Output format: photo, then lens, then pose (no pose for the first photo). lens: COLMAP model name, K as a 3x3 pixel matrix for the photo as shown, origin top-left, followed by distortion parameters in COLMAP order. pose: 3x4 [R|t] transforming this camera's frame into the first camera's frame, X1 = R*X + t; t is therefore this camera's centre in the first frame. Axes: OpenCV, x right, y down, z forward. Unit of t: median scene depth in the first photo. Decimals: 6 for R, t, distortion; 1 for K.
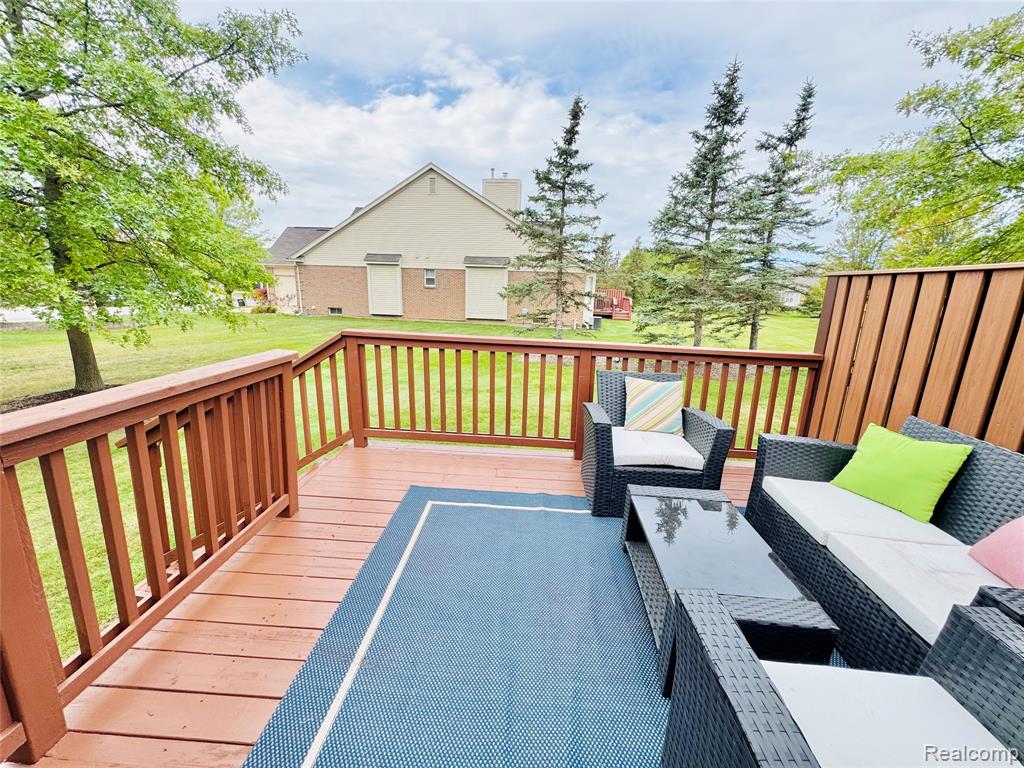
lens RADIAL K [[407.7, 0, 515.2], [0, 407.7, 384.3], [0, 0, 1]] dist [-0.004887, -0.000026]
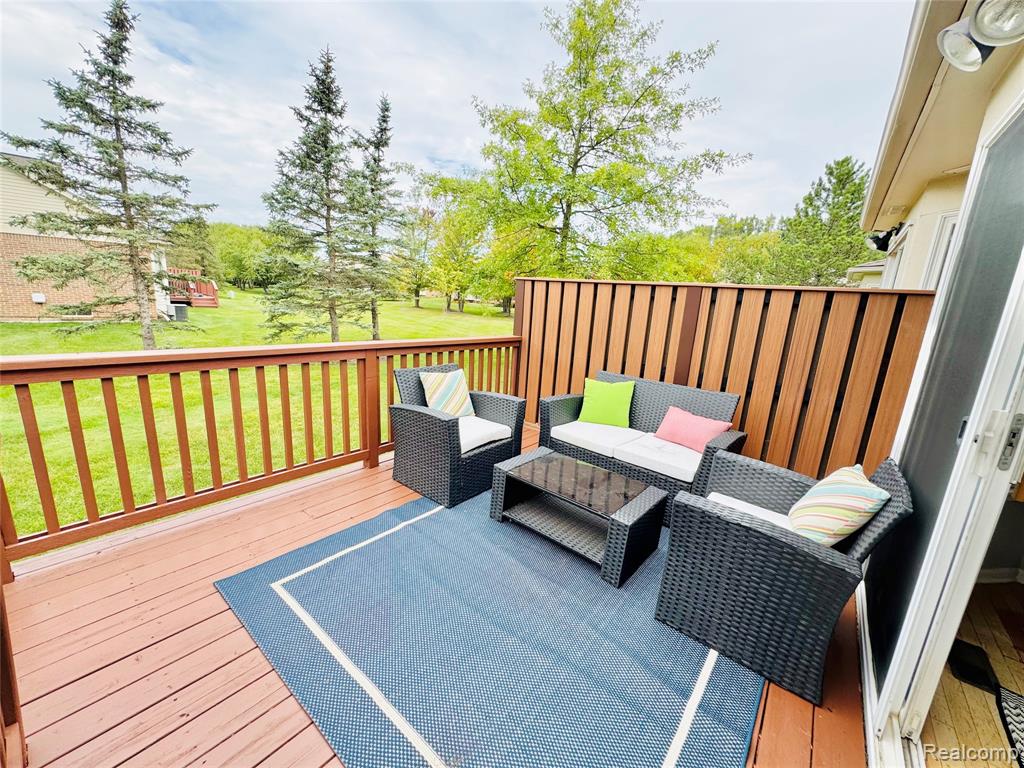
lens RADIAL K [[407.7, 0, 512.8], [0, 407.7, 384.3], [0, 0, 1]] dist [-0.004887, -0.000026]
pose [[0.595029, -0.170539, 0.785402, -0.106283], [0.139797, 0.984293, 0.107813, -0.017887], [-0.791453, 0.045645, 0.609524, 0.048829]]
